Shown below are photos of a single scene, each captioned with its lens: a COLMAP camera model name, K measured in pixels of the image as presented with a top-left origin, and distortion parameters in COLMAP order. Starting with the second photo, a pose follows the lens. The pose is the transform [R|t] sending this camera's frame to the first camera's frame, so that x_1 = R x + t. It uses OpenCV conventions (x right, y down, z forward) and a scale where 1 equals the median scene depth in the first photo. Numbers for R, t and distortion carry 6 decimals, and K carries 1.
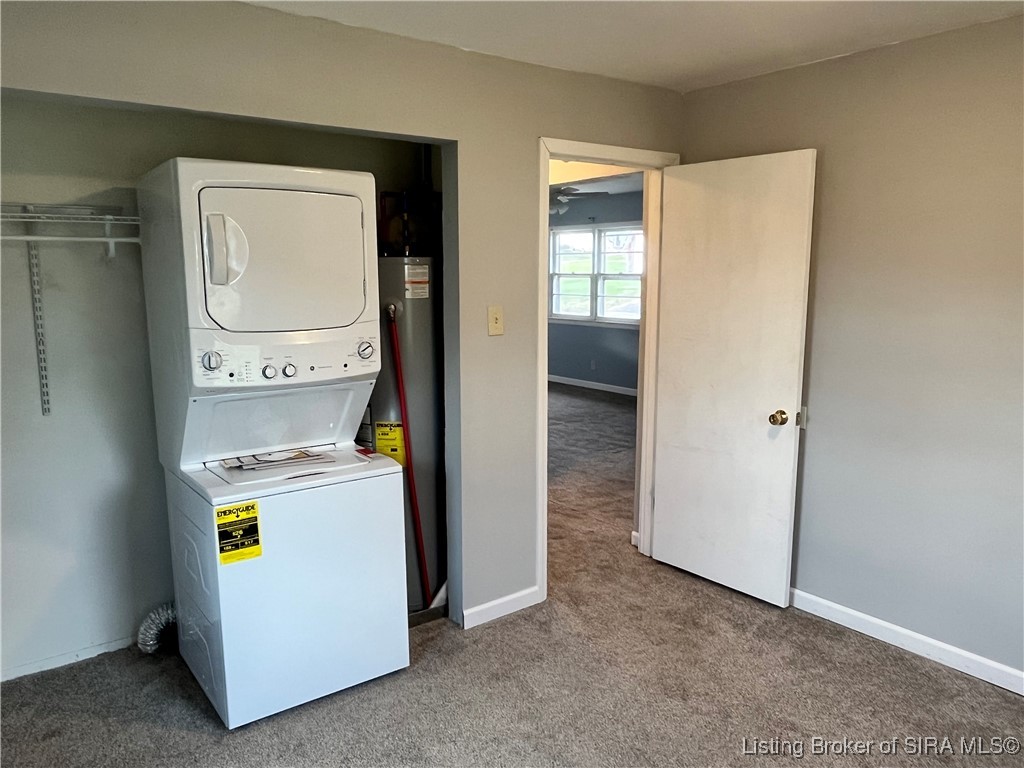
lens RADIAL K [[742.9, 0, 512.0], [0, 742.9, 384.0], [0, 0, 1]] dist [-0.001282, 0.004582]
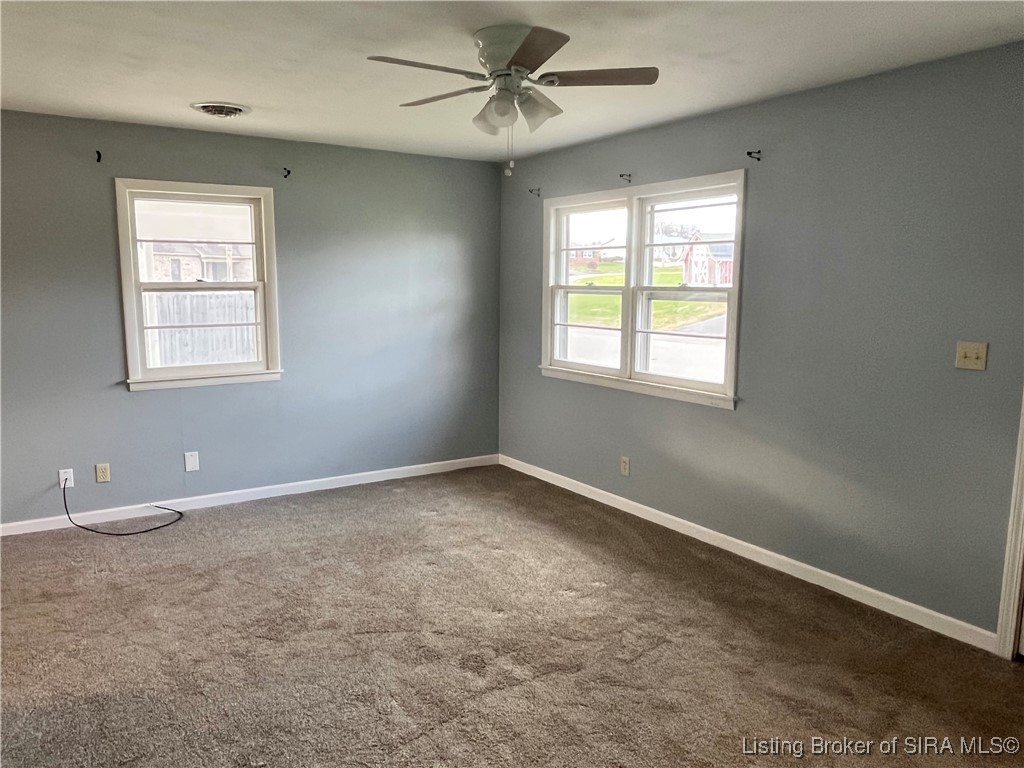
lens RADIAL K [[742.9, 0, 512.0], [0, 742.9, 384.0], [0, 0, 1]] dist [-0.001282, 0.004582]
pose [[0.998615, 0.018604, -0.049211, 0.057510], [-0.019475, 0.999661, -0.017279, -0.073107], [0.048873, 0.018213, 0.998639, 0.499209]]
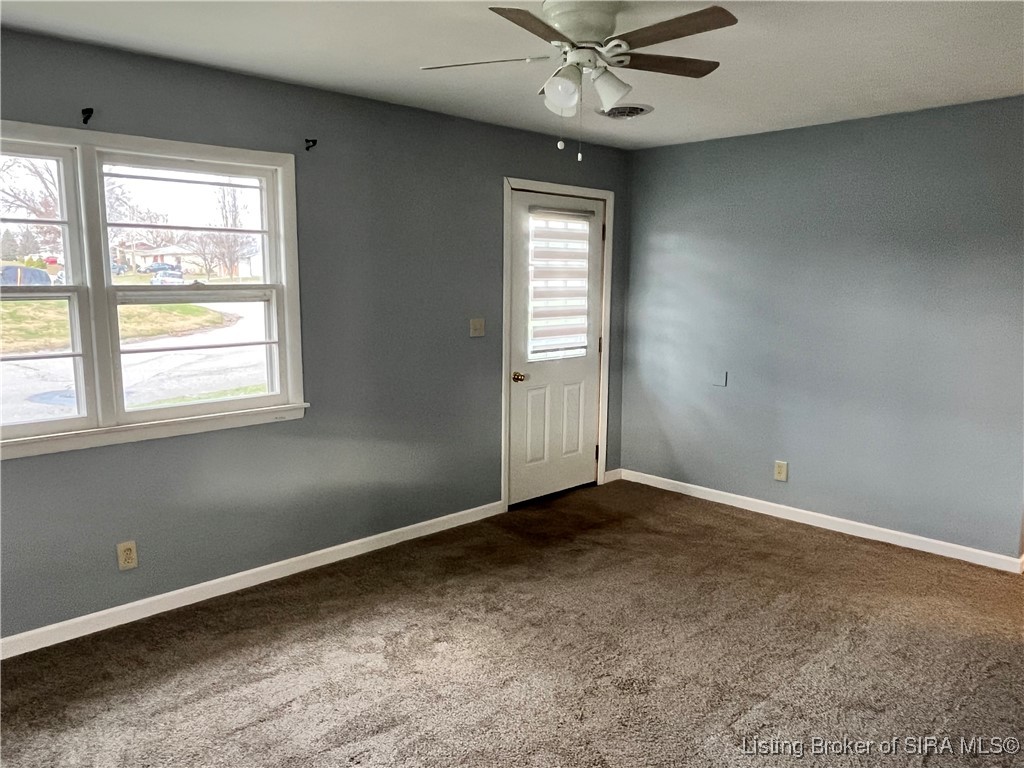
lens RADIAL K [[742.9, 0, 512.0], [0, 742.9, 384.0], [0, 0, 1]] dist [-0.001282, 0.004582]
pose [[-0.133353, -0.147536, 0.980026, -0.238859], [0.143987, 0.975482, 0.166444, -0.136010], [-0.980553, 0.163306, -0.108840, 0.872310]]
